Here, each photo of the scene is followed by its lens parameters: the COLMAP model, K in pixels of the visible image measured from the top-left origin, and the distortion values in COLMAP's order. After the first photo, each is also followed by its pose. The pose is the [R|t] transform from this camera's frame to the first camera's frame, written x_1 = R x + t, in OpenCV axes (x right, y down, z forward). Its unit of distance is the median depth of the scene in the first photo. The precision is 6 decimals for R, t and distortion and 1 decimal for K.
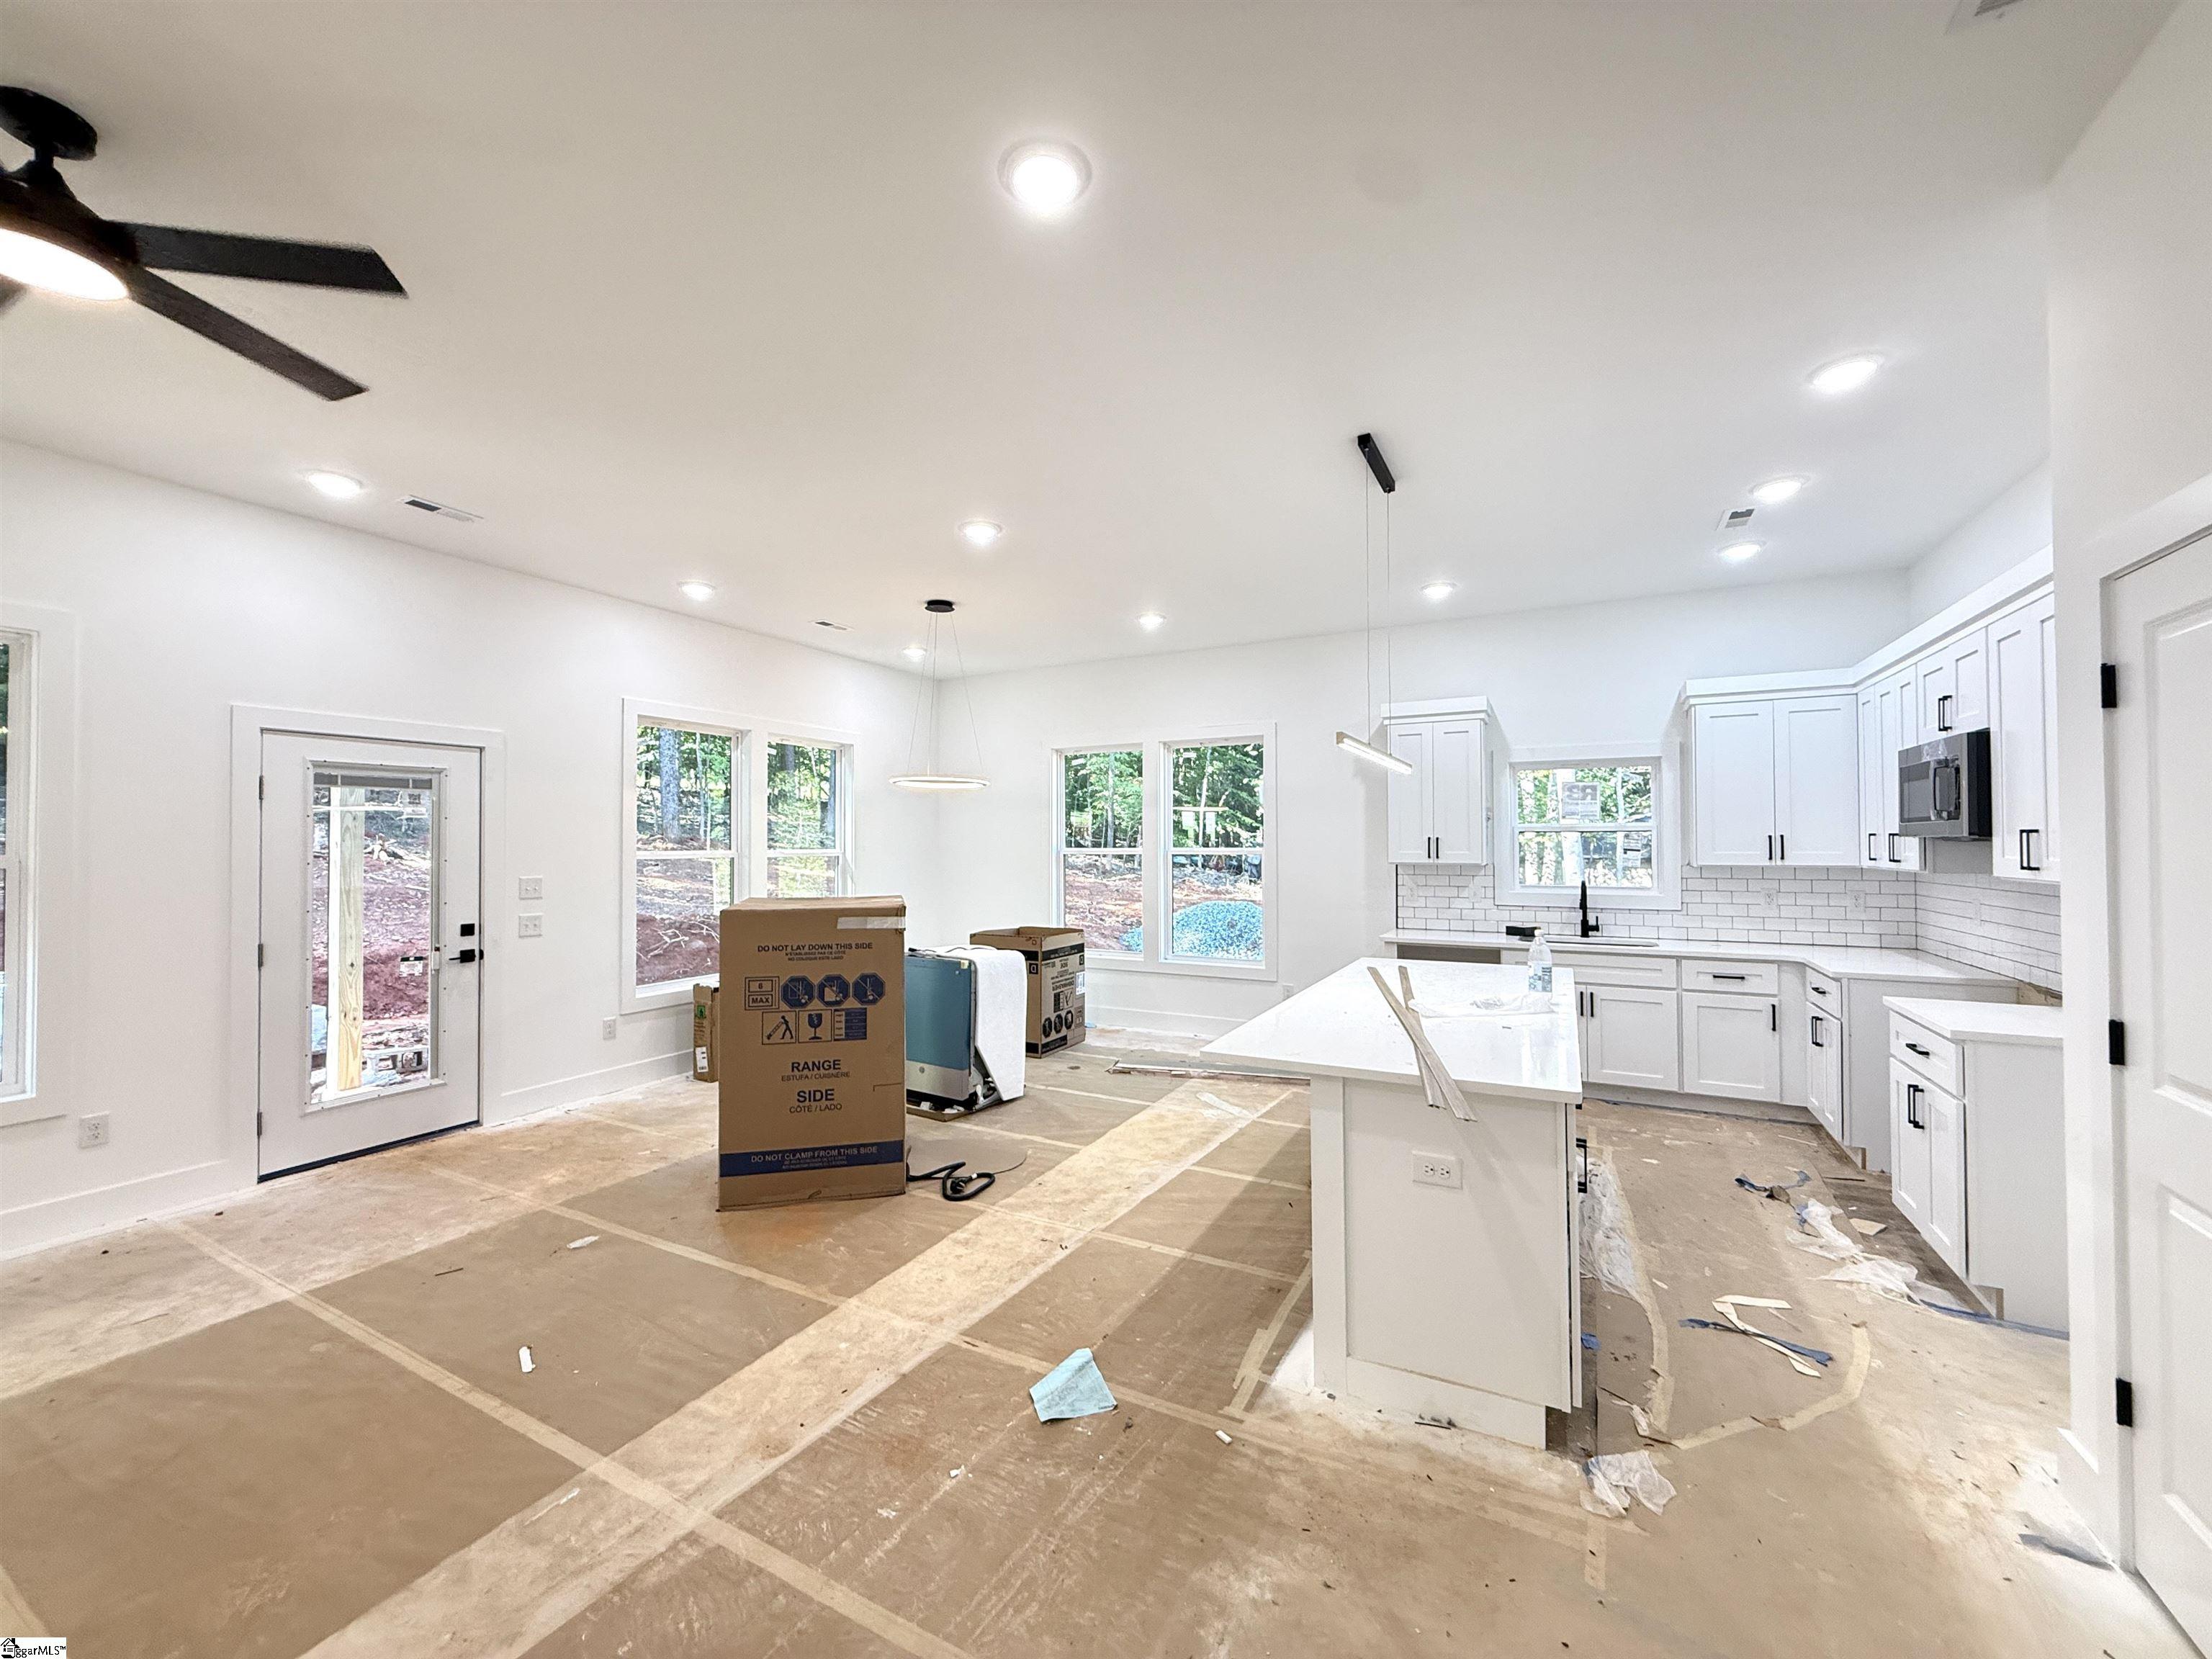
lens RADIAL K [[882.1, 0, 1090.0], [0, 882.1, 828.3], [0, 0, 1]] dist [-0.000522, 0.000833]
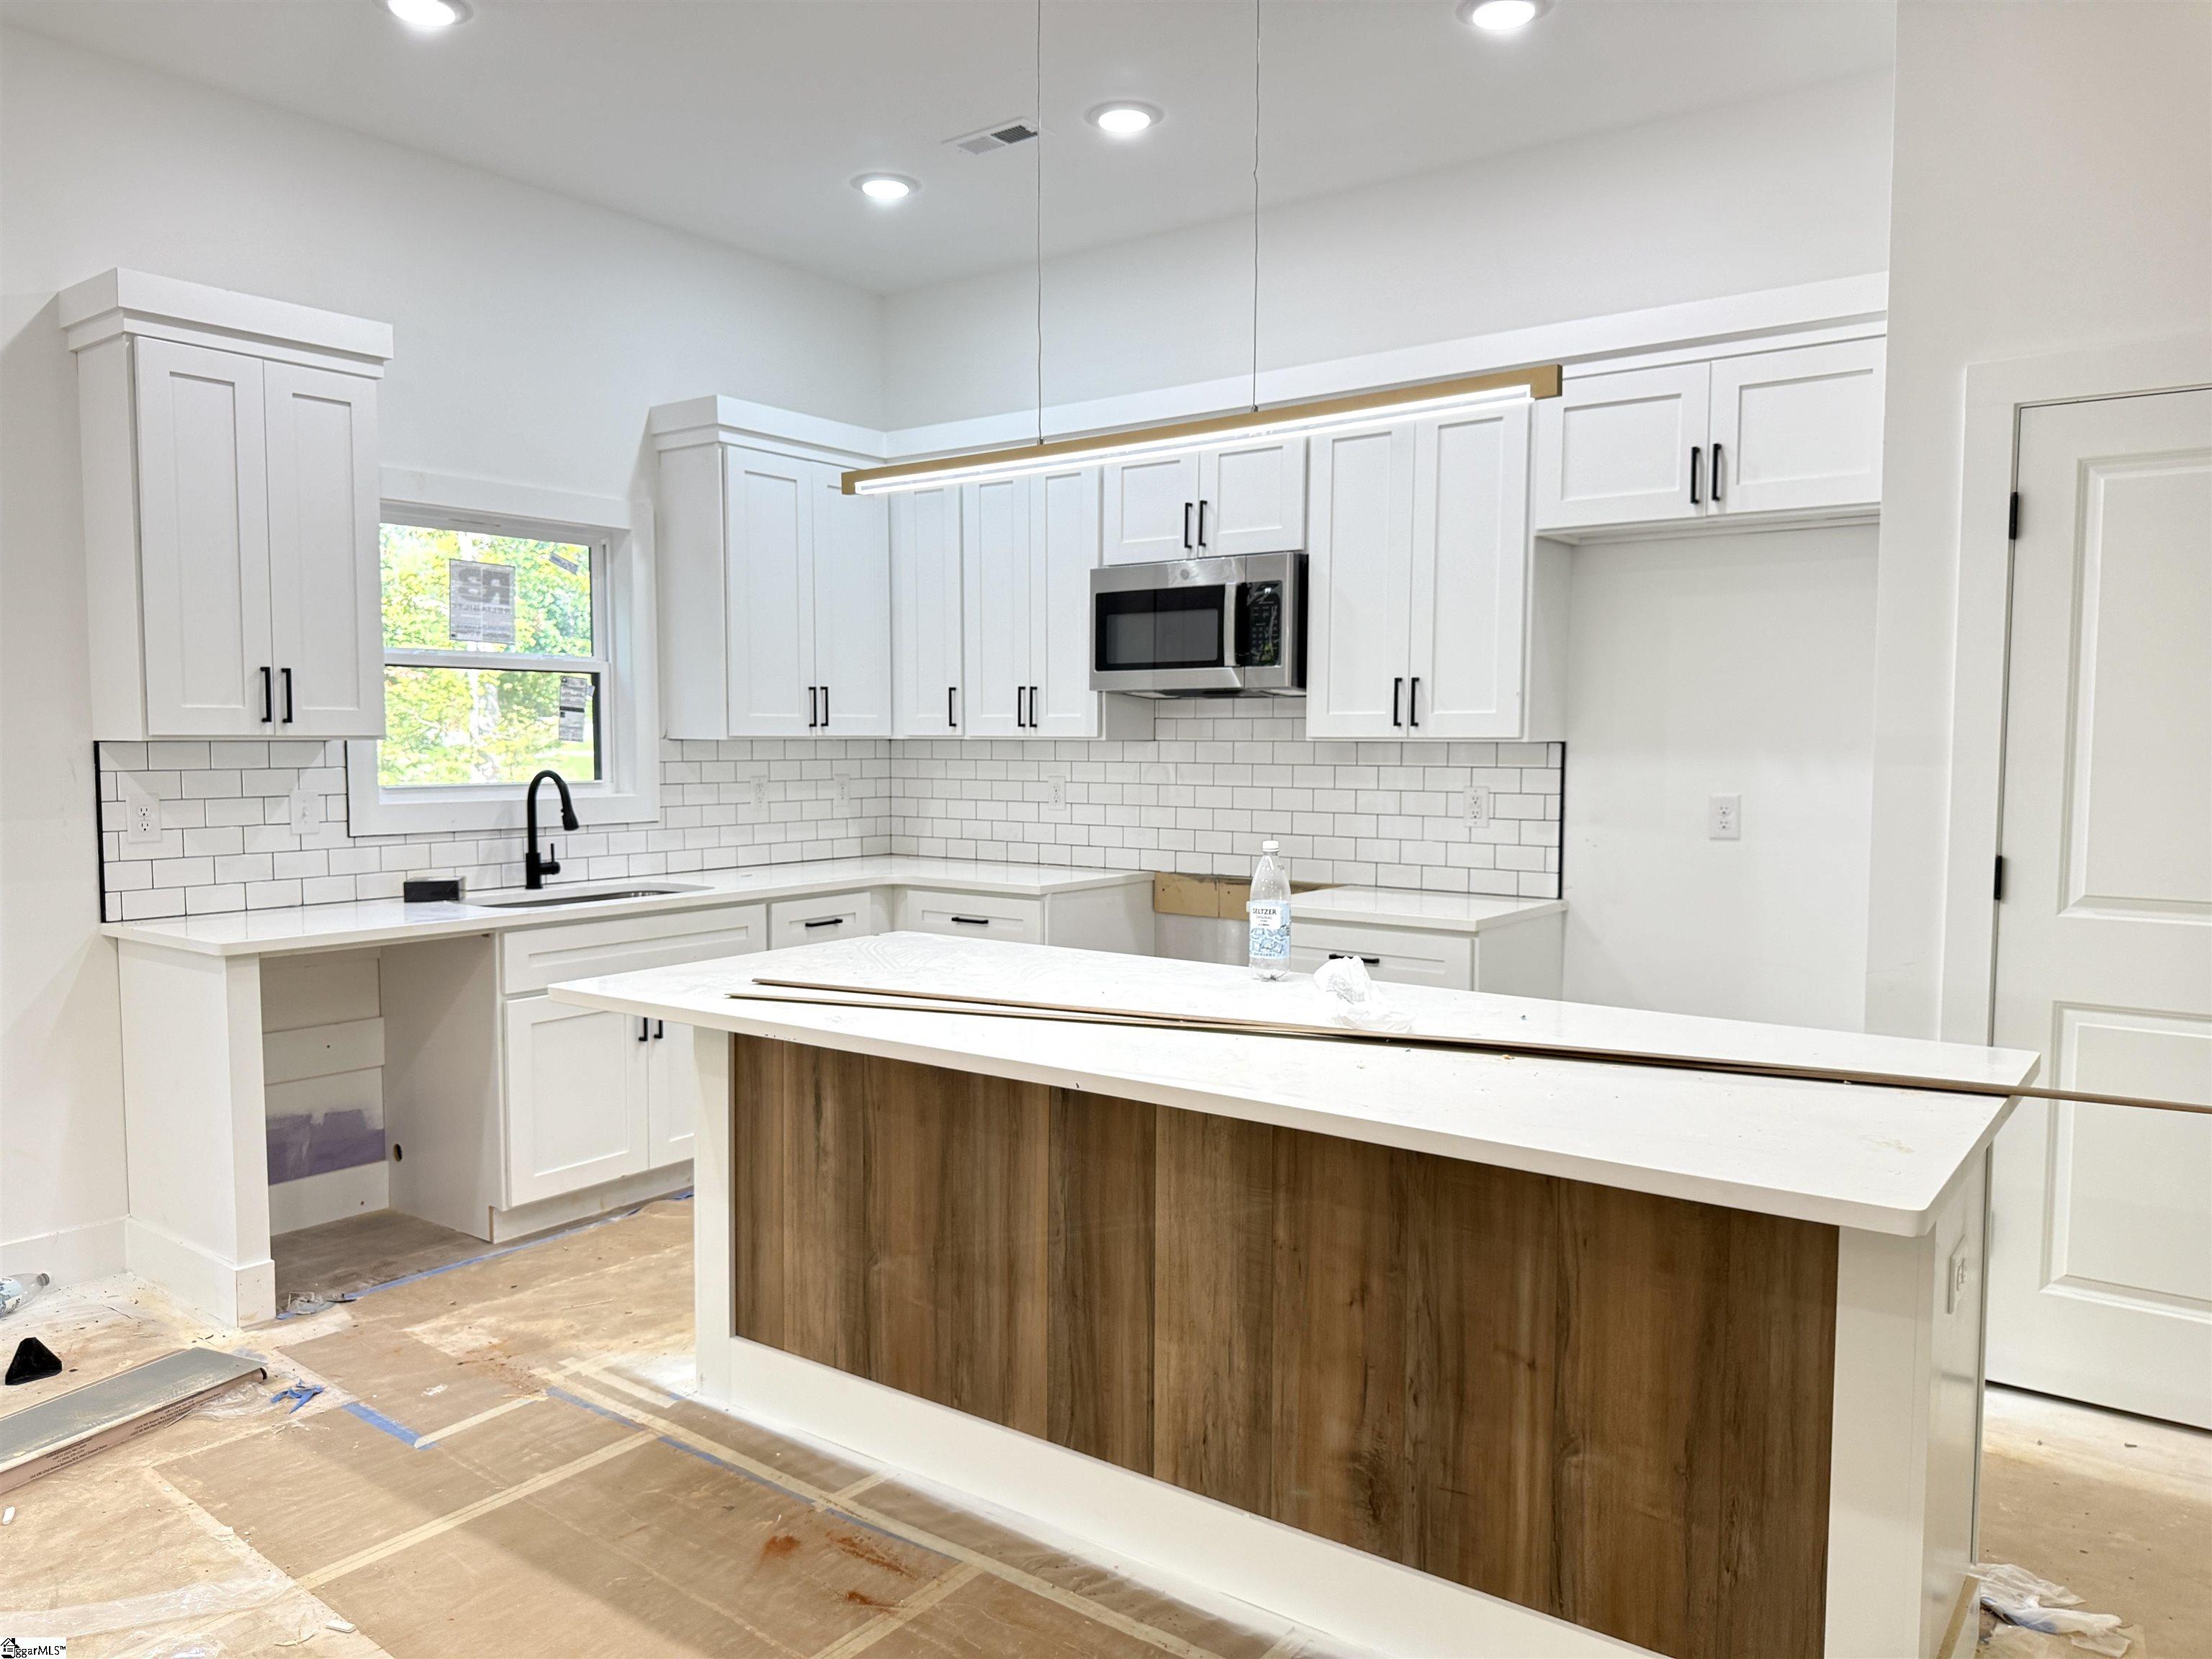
lens RADIAL K [[1576.2, 0, 1092.1], [0, 1576.2, 846.0], [0, 0, 1]] dist [0.063074, -0.066598]
pose [[0.143520, -0.067635, 0.987333, -0.365382], [-0.021068, 0.997227, 0.071375, 0.046567], [-0.989423, -0.031045, 0.141697, 0.839112]]
